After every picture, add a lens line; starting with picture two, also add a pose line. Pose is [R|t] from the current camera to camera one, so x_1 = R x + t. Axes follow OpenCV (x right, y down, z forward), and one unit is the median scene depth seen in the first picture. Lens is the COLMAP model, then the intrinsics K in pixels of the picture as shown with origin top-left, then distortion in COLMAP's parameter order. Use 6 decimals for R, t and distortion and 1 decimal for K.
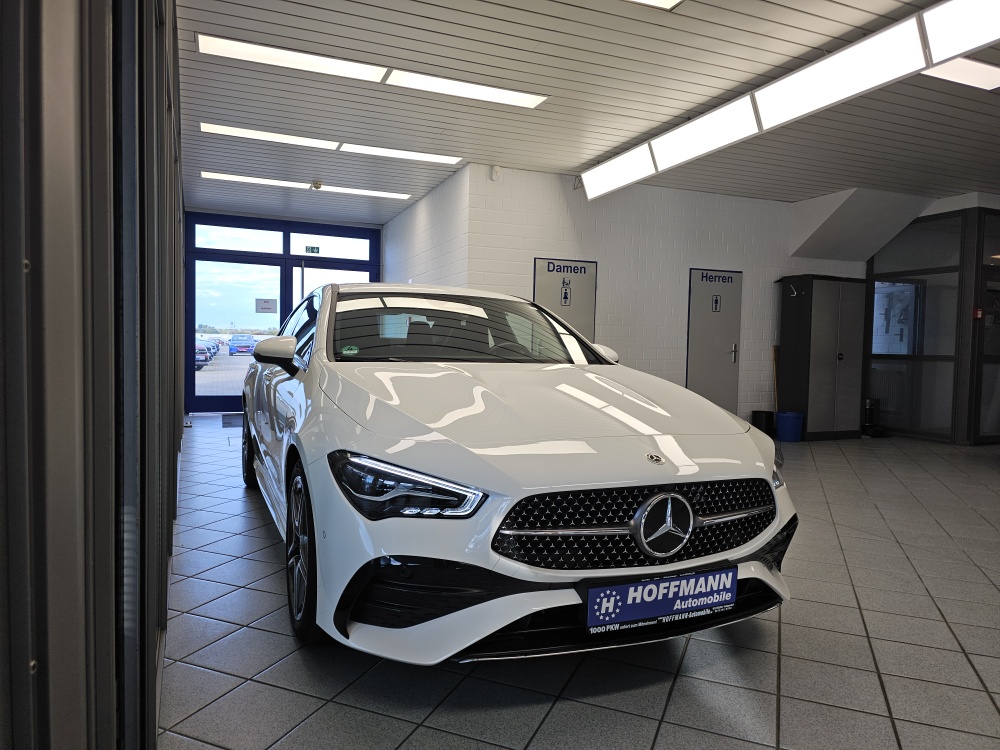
lens RADIAL K [[668.1, 0, 500.0], [0, 668.1, 375.0], [0, 0, 1]] dist [0.086331, -0.103523]
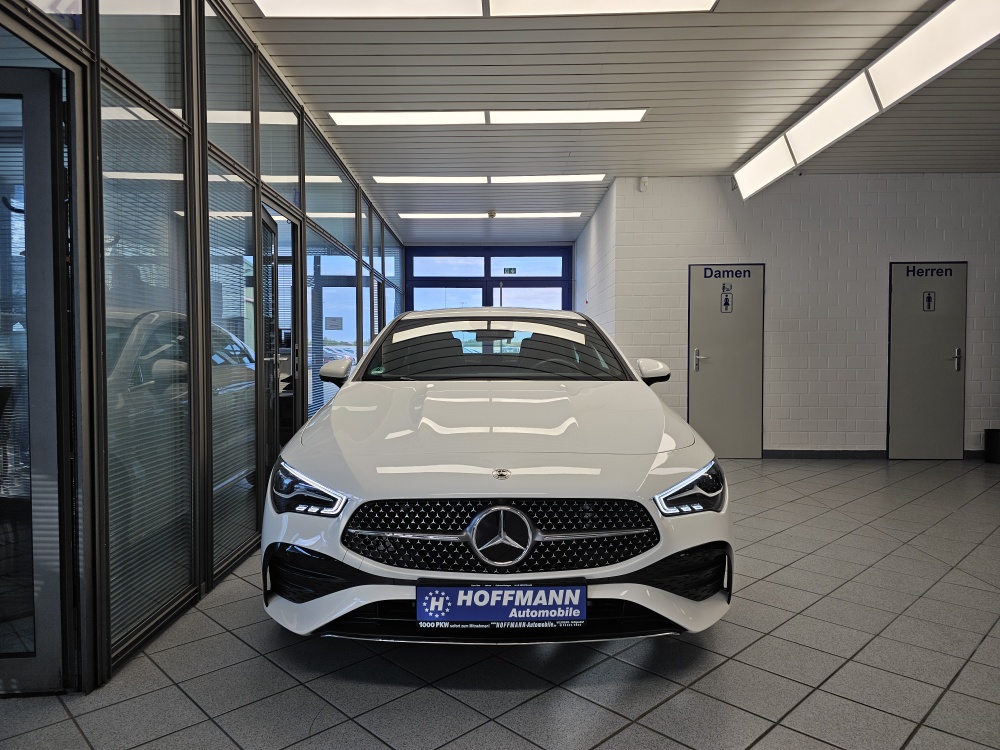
lens RADIAL K [[677.9, 0, 503.0], [0, 677.9, 366.4], [0, 0, 1]] dist [0.050057, -0.054974]
pose [[0.917108, -0.014905, -0.398360, 0.673946], [0.005009, 0.999653, -0.025871, -0.019602], [0.398607, 0.021731, 0.916864, 0.004095]]
